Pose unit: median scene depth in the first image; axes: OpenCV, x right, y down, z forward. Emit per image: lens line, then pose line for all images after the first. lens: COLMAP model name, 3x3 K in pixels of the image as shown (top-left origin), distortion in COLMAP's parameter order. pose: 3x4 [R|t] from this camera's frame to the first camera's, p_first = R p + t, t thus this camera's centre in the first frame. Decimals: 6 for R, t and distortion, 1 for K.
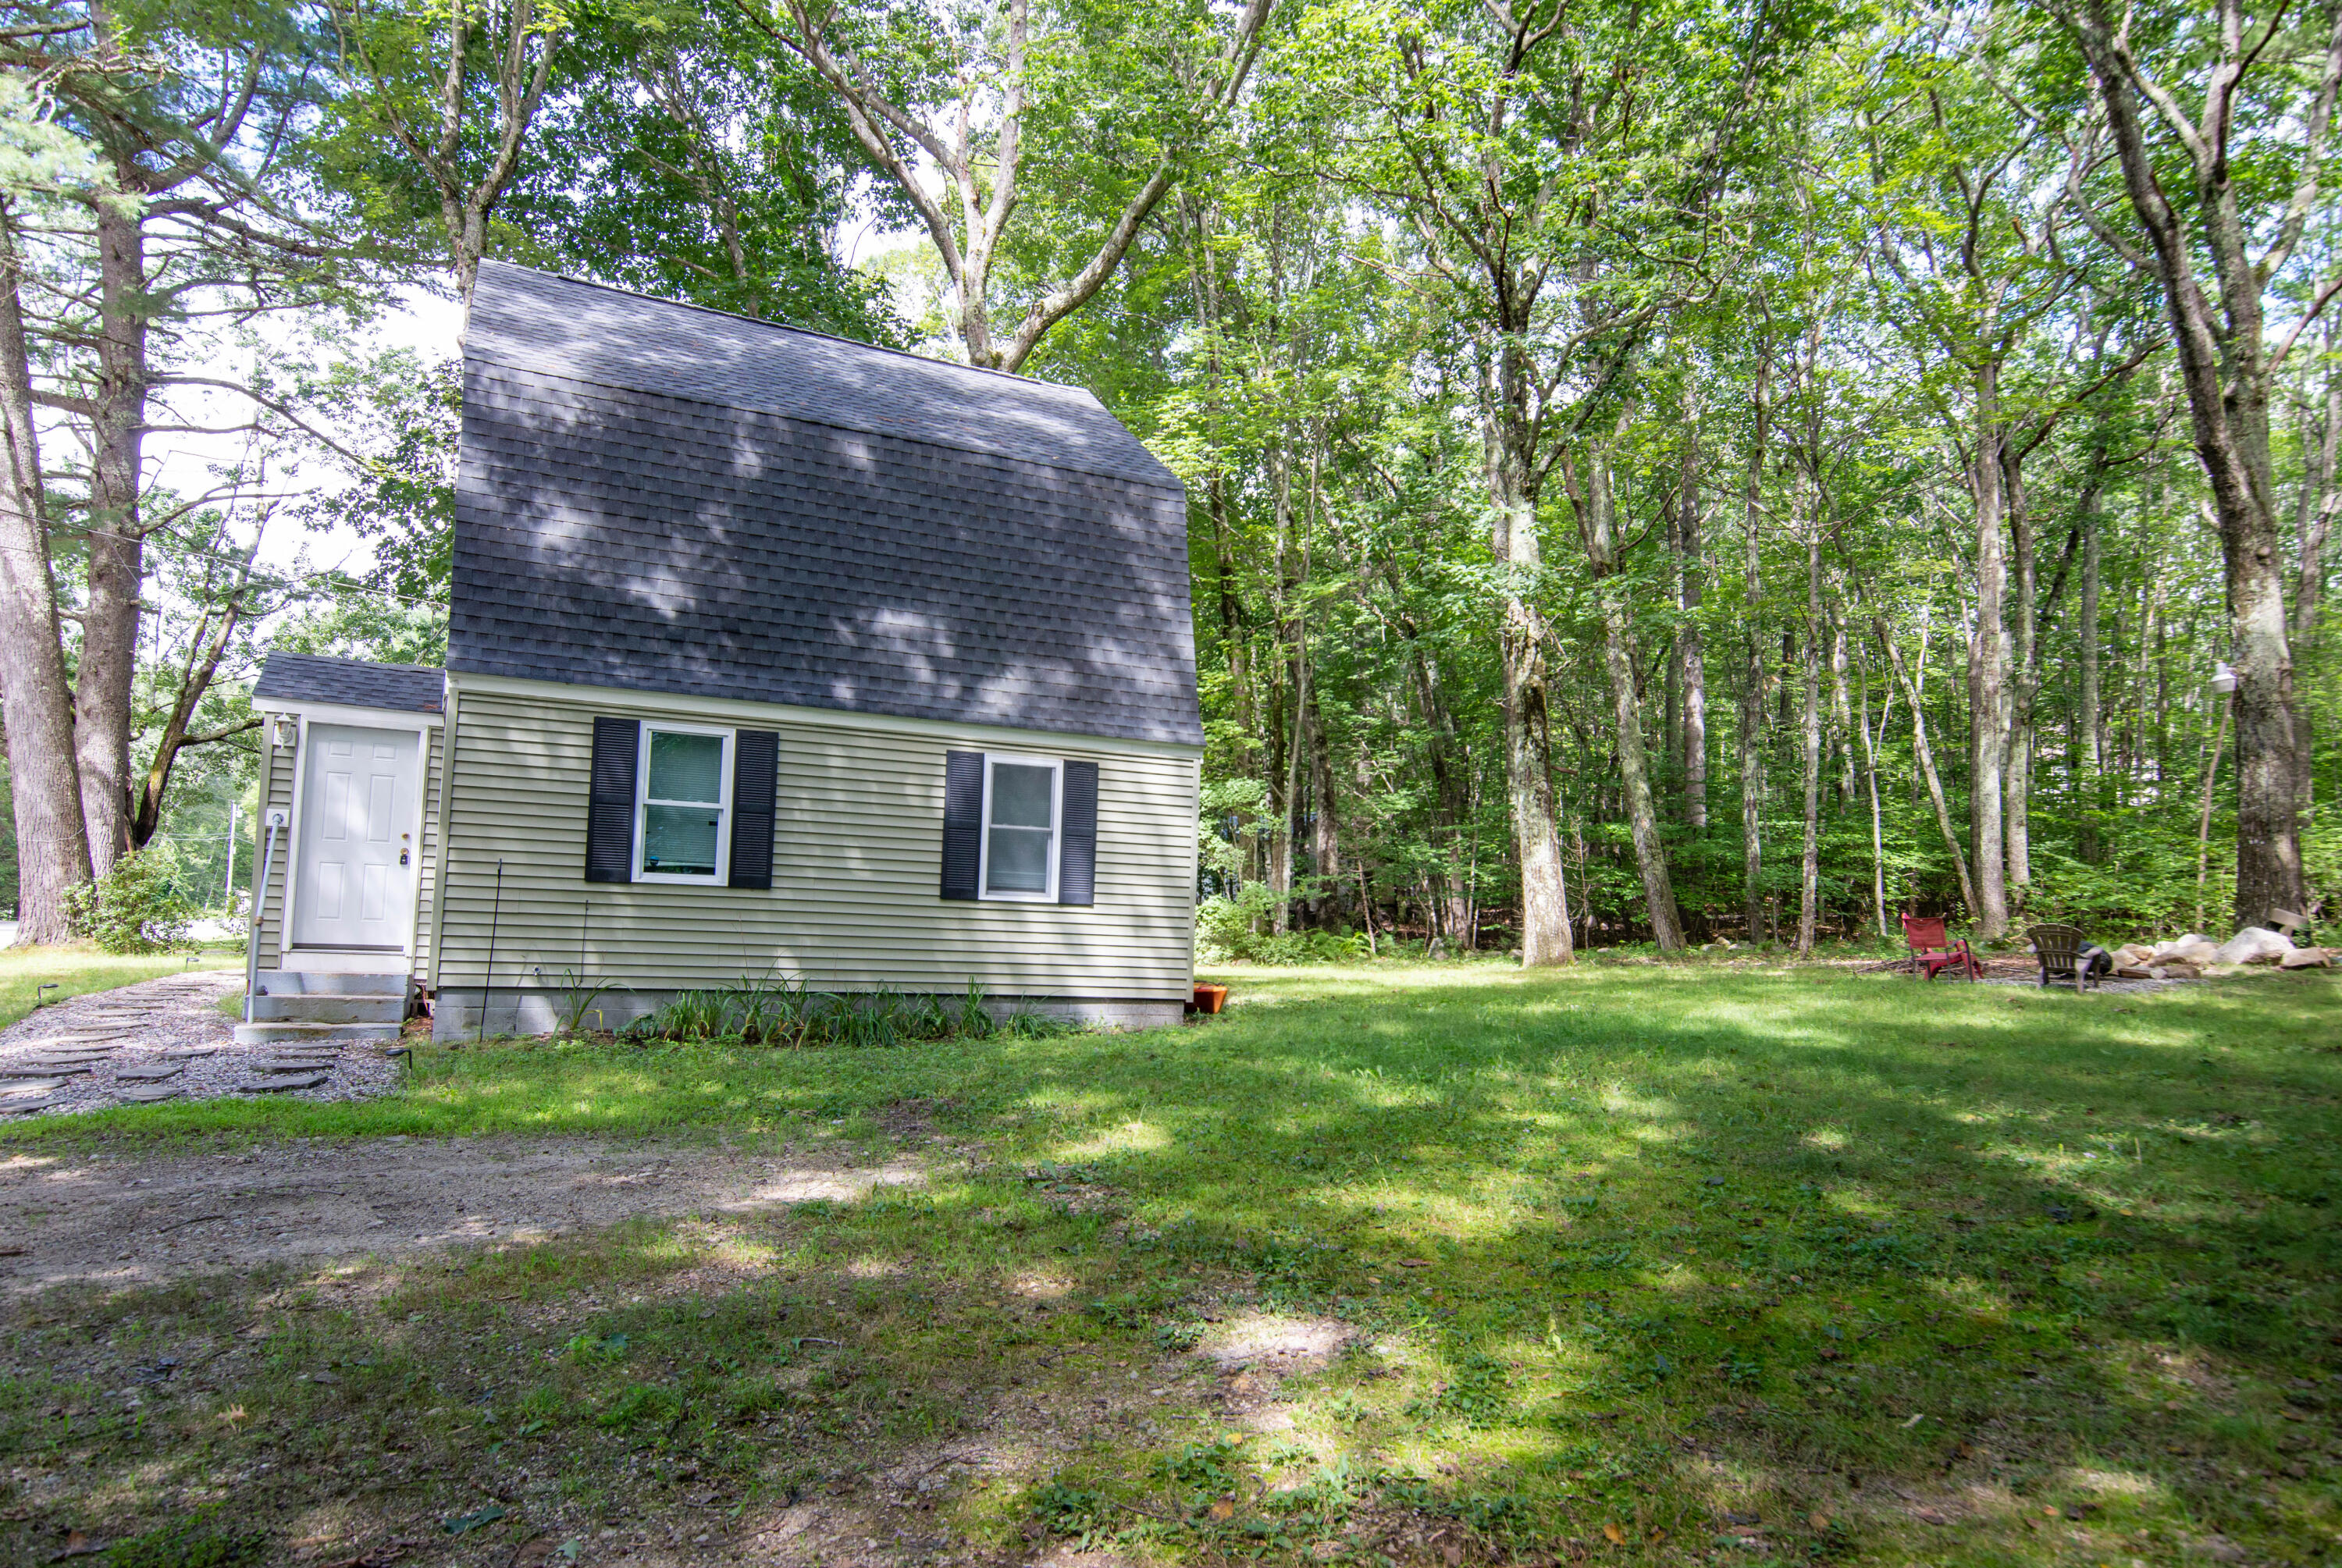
lens RADIAL K [[1472.5, 0, 1171.0], [0, 1472.5, 784.0], [0, 0, 1]] dist [-0.015093, -0.002388]
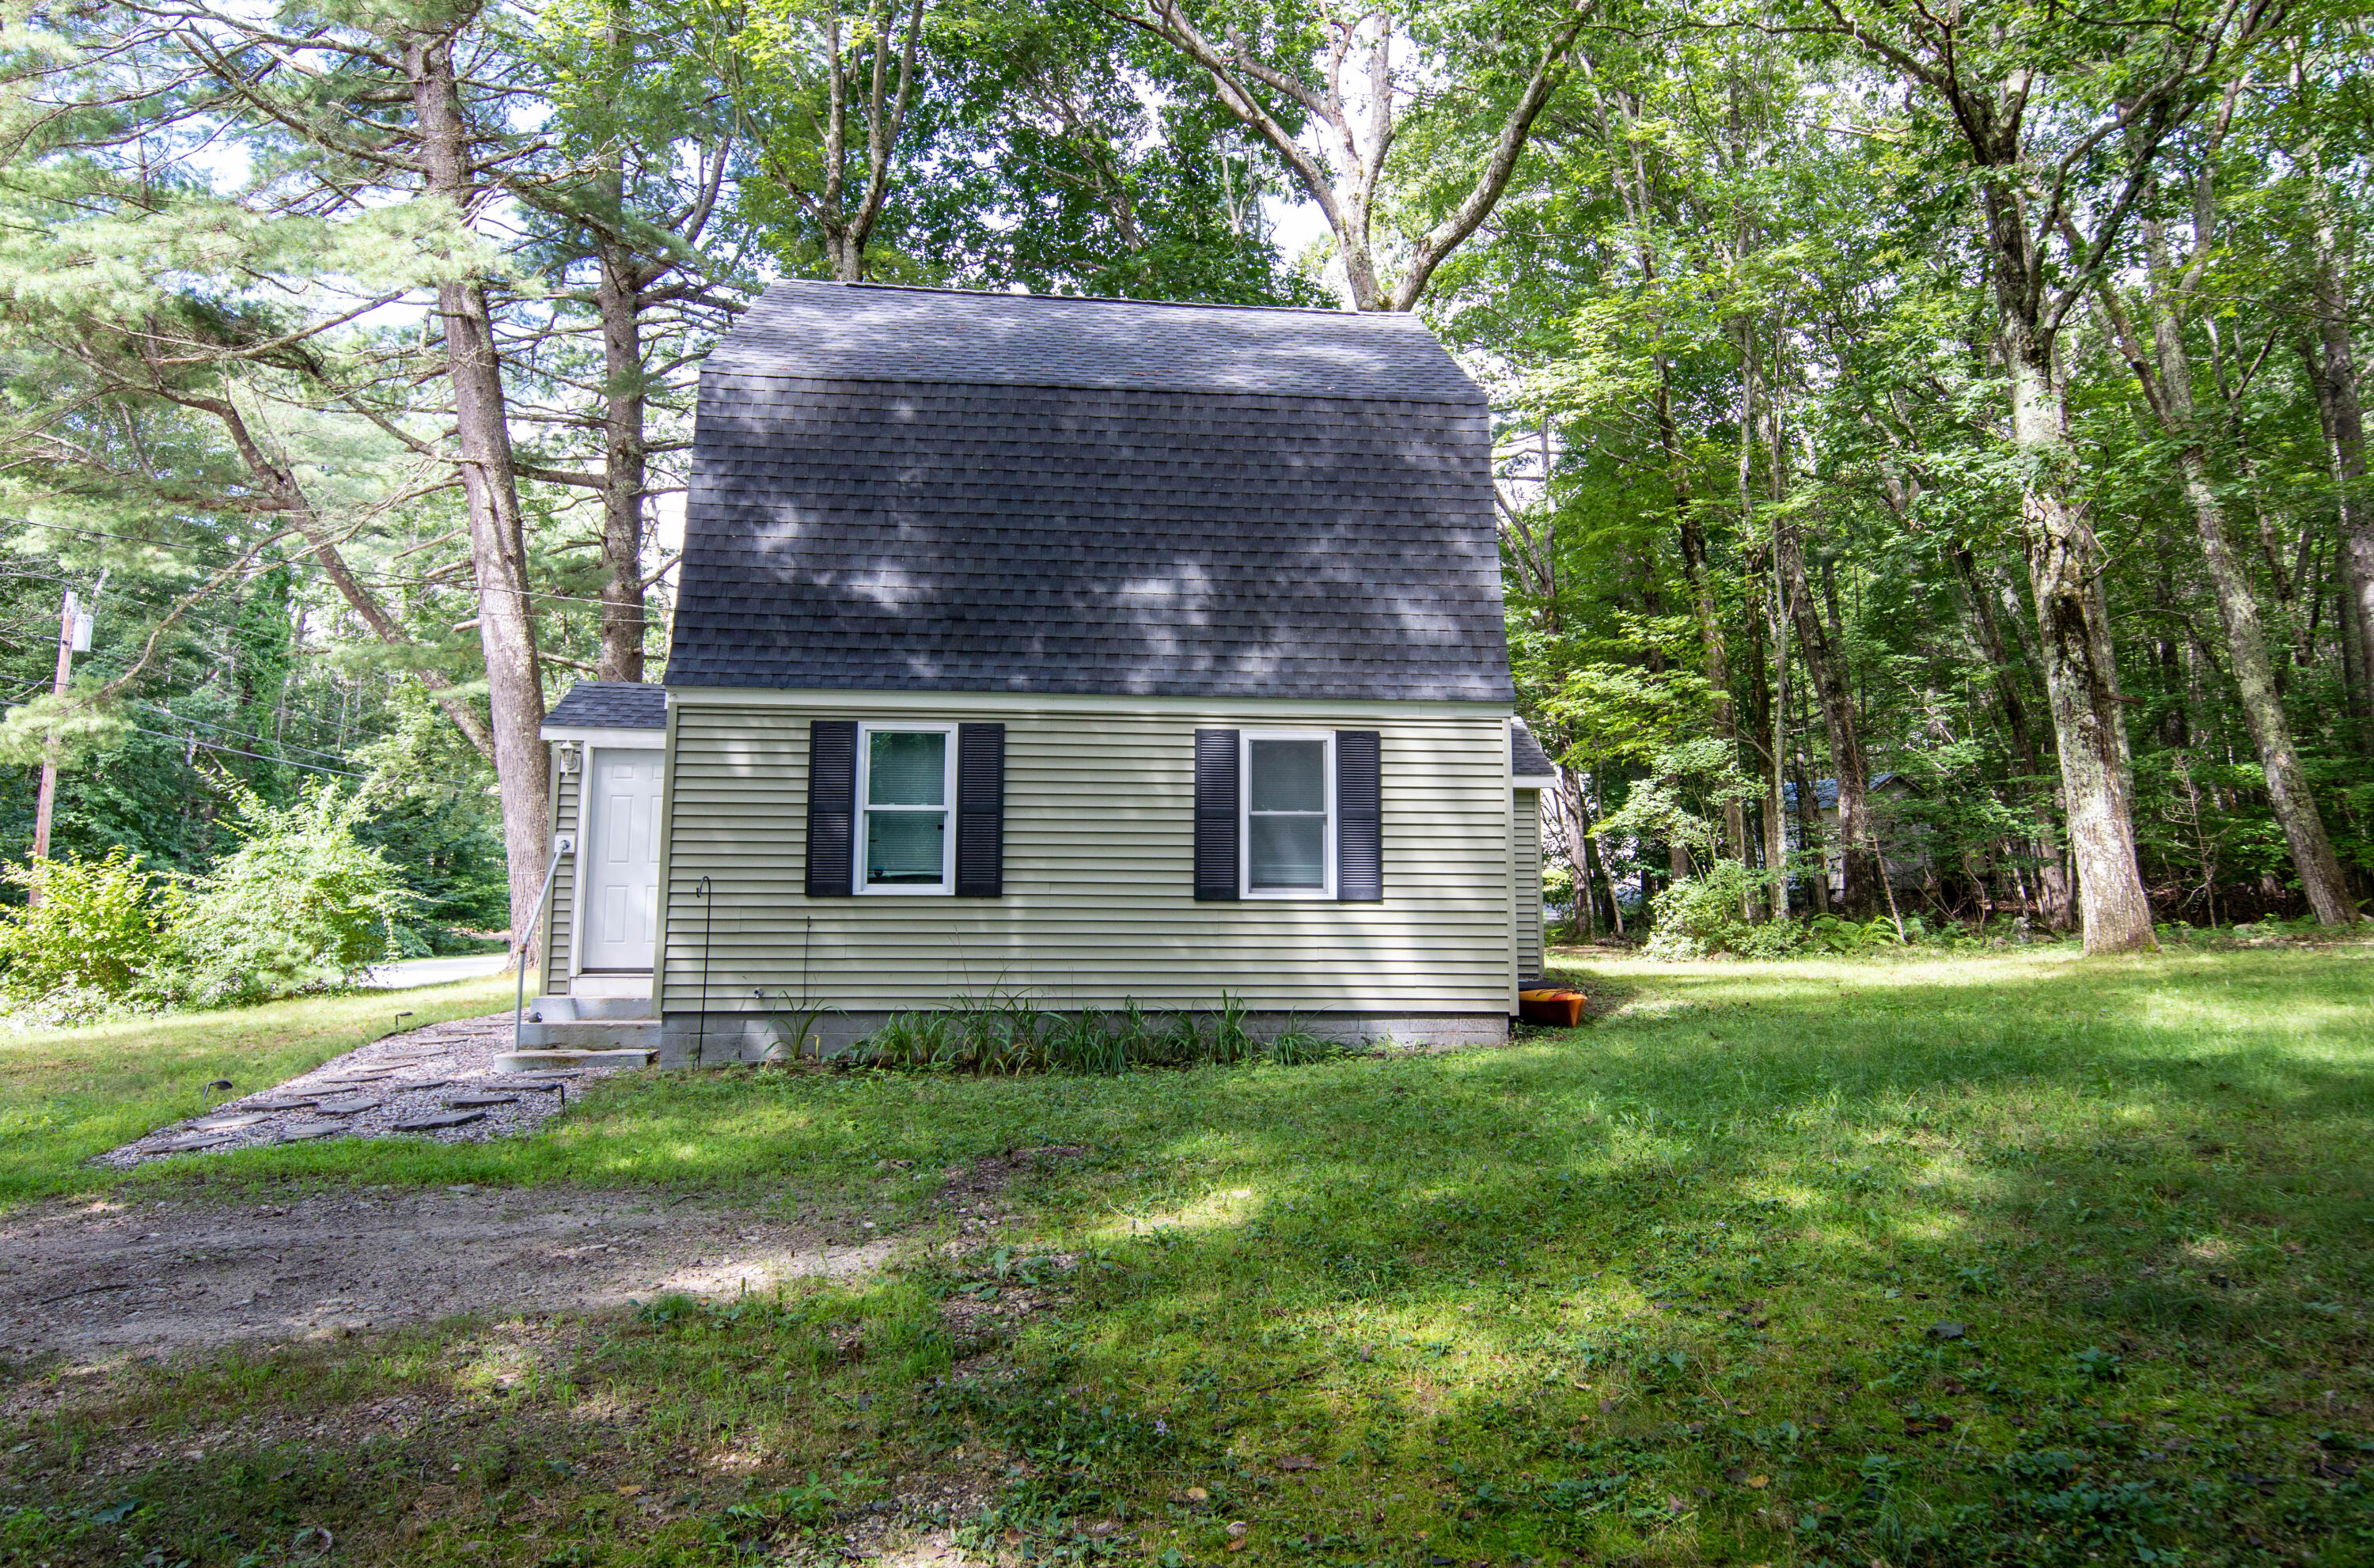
lens RADIAL K [[1530.5, 0, 1191.0], [0, 1530.5, 673.6], [0, 0, 1]] dist [-0.004893, -0.001818]
pose [[0.936873, -0.085839, -0.338970, 0.156011], [0.064319, 0.995164, -0.074240, 0.011383], [0.343703, 0.047751, 0.937864, 0.139260]]
